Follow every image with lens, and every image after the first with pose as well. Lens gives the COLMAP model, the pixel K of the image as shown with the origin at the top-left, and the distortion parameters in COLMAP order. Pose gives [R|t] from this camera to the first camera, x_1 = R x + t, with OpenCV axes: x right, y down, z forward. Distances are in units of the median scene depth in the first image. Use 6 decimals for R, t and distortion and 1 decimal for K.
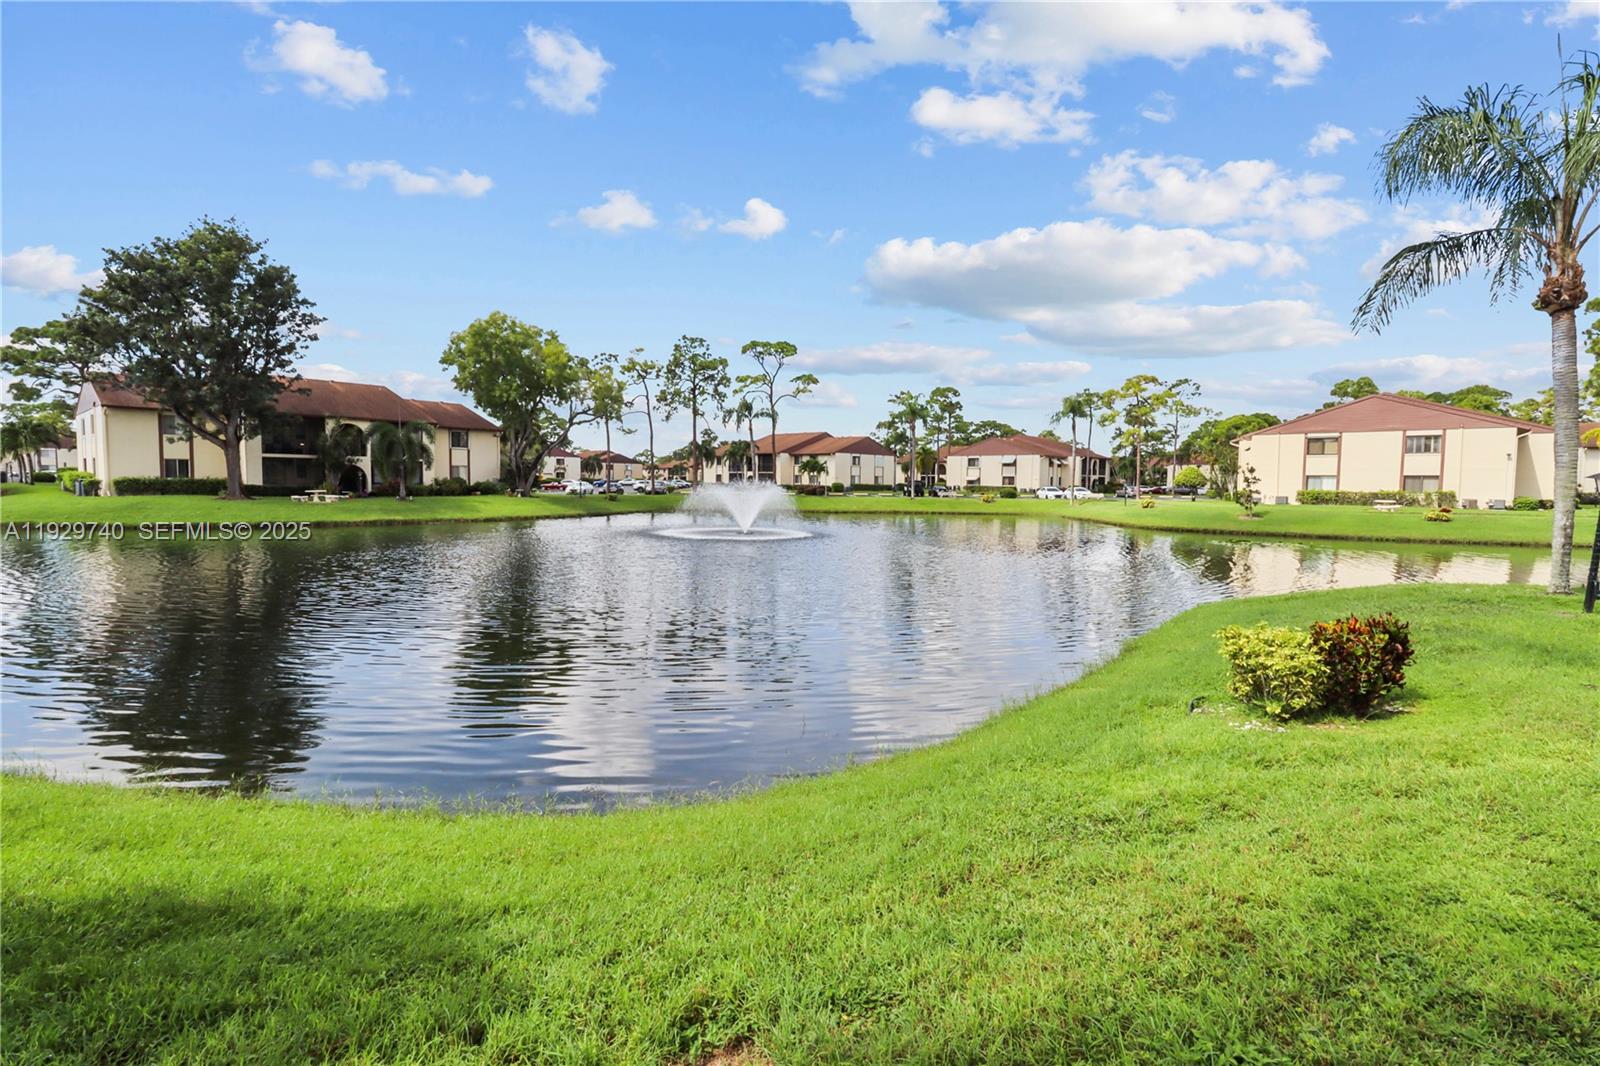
lens RADIAL K [[748.4, 0, 806.5], [0, 748.4, 510.3], [0, 0, 1]] dist [0.008954, -0.000414]
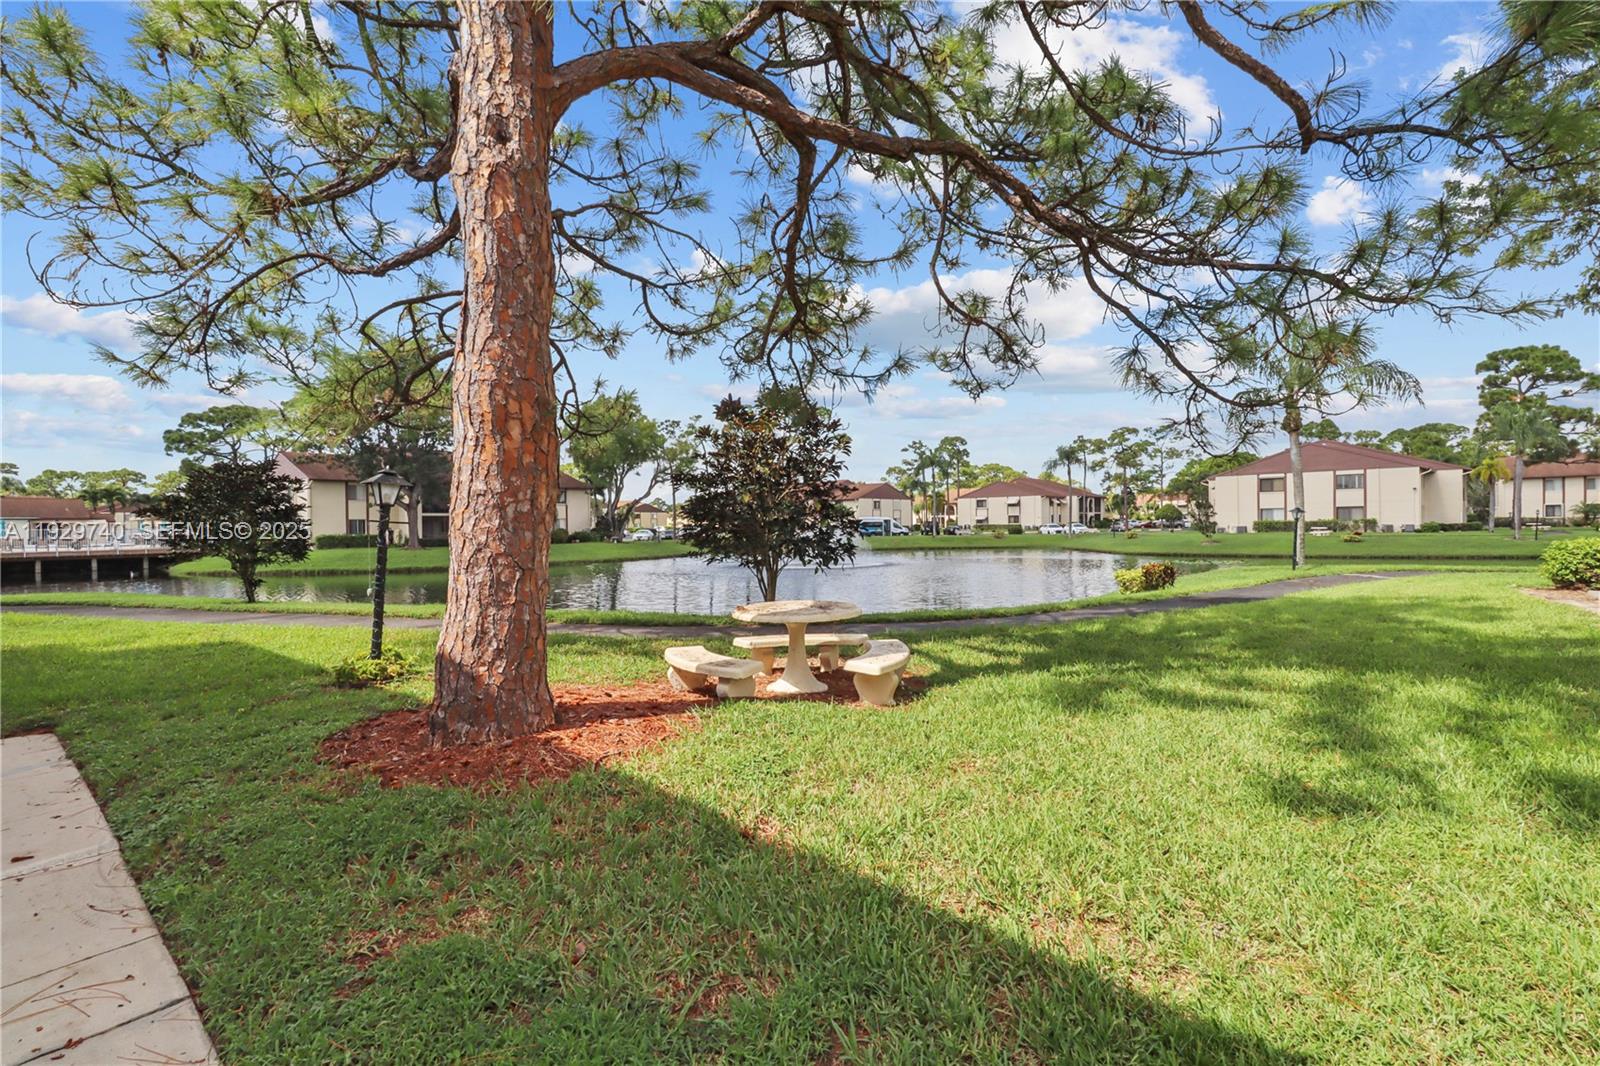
lens RADIAL K [[748.4, 0, 807.6], [0, 748.4, 511.0], [0, 0, 1]] dist [0.008954, -0.000414]
pose [[0.999662, -0.025963, 0.001040, -0.045728], [0.025980, 0.998000, -0.057636, 0.005360], [0.000458, 0.057644, 0.998337, -0.137229]]
